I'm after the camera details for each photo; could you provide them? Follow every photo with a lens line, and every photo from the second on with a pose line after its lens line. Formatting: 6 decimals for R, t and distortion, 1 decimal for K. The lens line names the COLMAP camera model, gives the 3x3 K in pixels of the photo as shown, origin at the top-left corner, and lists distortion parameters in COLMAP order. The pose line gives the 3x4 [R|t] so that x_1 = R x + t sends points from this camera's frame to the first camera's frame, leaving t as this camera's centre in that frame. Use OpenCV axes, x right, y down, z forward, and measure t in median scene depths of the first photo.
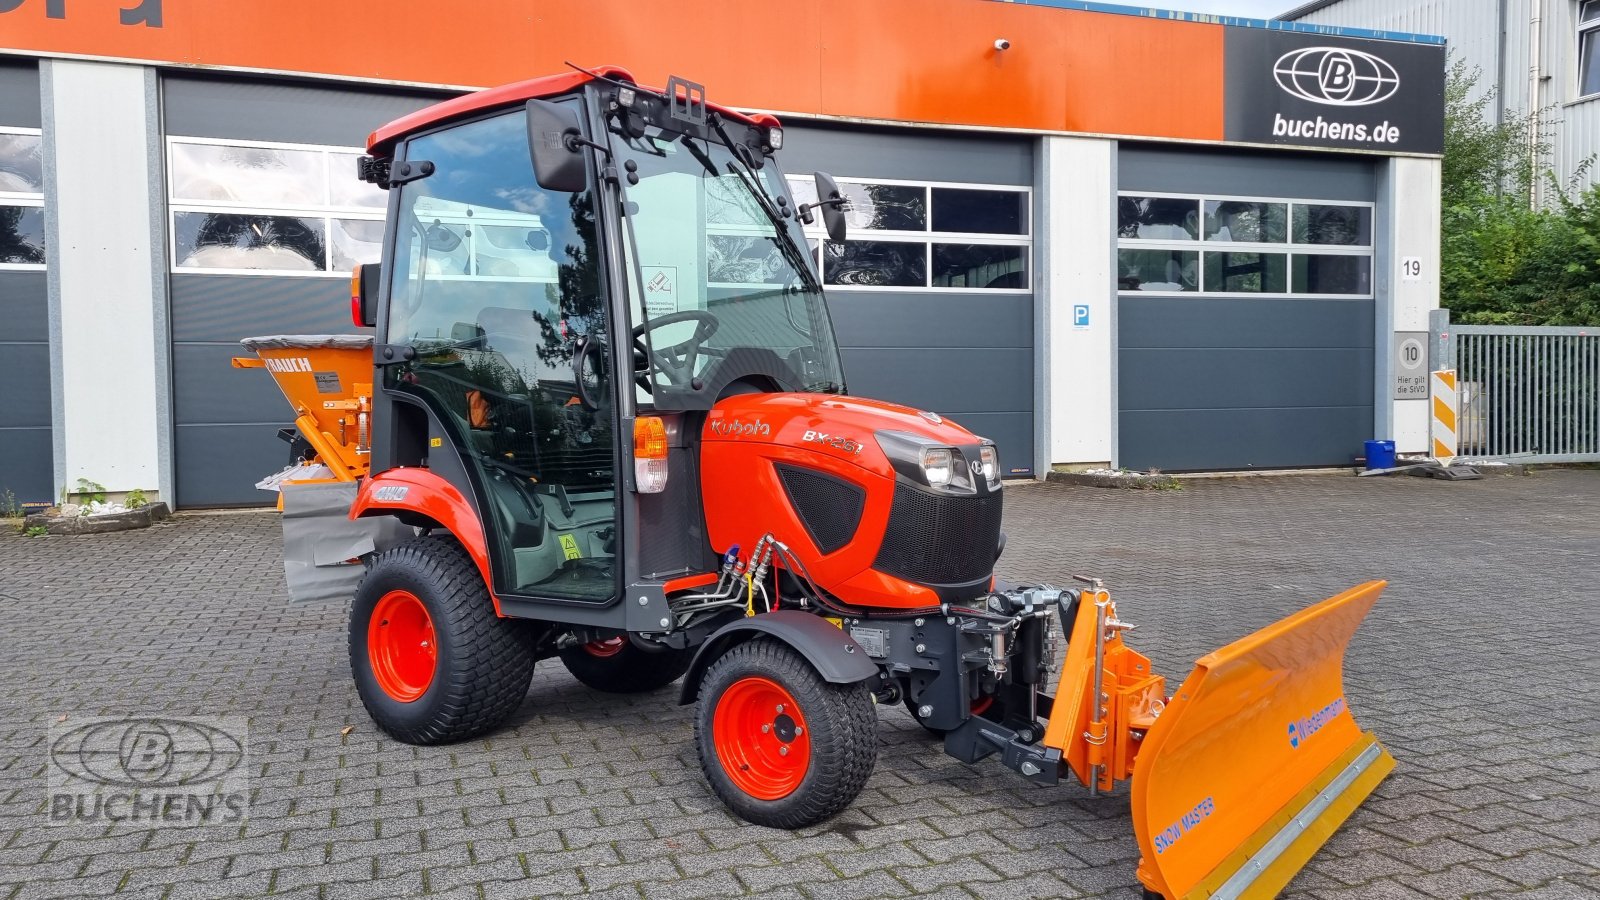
lens RADIAL K [[1193.3, 0, 806.8], [0, 1193.3, 437.4], [0, 0, 1]] dist [0.075267, -0.060549]
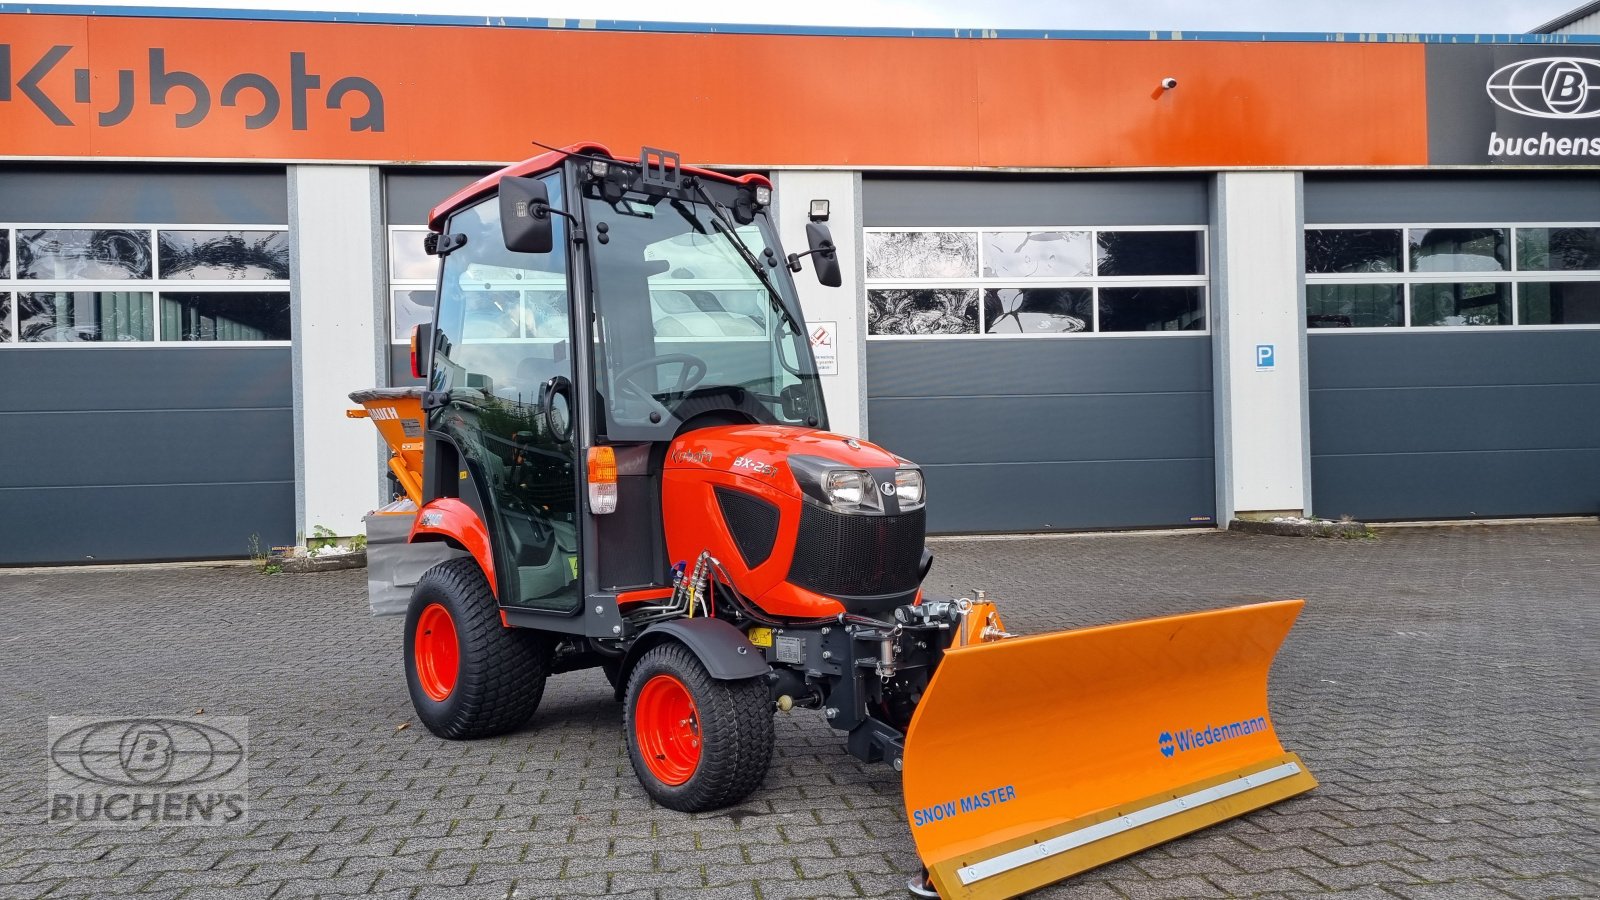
lens RADIAL K [[1193.3, 0, 789.0], [0, 1193.3, 450.5], [0, 0, 1]] dist [0.075267, -0.060549]
pose [[0.977120, -0.014561, -0.212188, 0.221878], [0.006820, 0.999286, -0.037170, 0.023636], [0.212577, 0.034872, 0.976522, -0.053822]]
